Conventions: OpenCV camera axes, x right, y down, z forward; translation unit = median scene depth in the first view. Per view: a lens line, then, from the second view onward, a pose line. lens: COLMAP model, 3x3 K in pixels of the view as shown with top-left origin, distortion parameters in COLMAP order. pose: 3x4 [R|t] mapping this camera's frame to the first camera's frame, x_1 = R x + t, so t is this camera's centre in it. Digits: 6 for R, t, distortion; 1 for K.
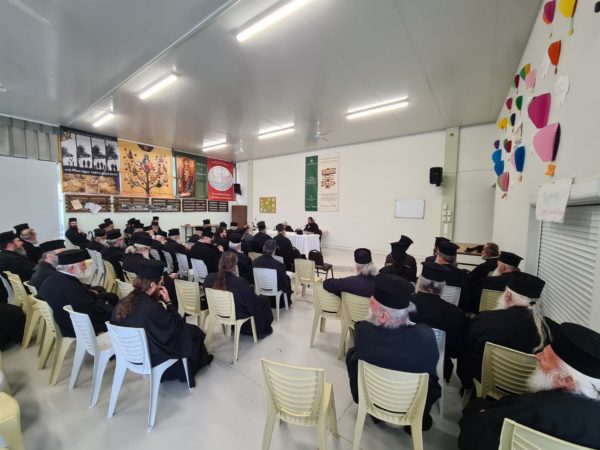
lens RADIAL K [[239.3, 0, 300.0], [0, 239.3, 225.0], [0, 0, 1]] dist [-0.000463, -0.000025]
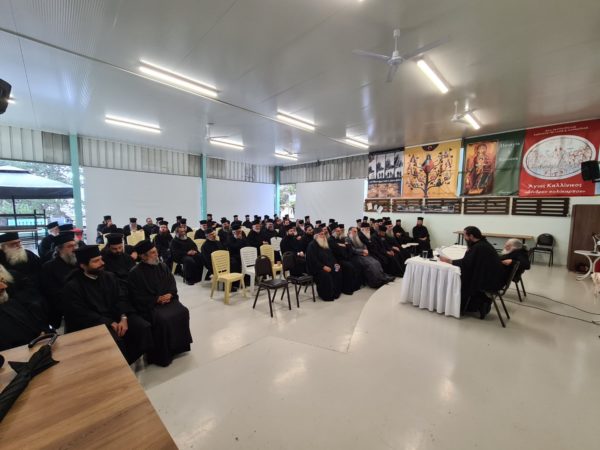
lens RADIAL K [[239.3, 0, 300.0], [0, 239.3, 225.0], [0, 0, 1]] dist [-0.000463, -0.000025]
pose [[-0.123950, 0.069107, -0.989879, 0.411845], [-0.073813, 0.994166, 0.078649, -0.045293], [0.989539, 0.082814, -0.118126, 0.616874]]
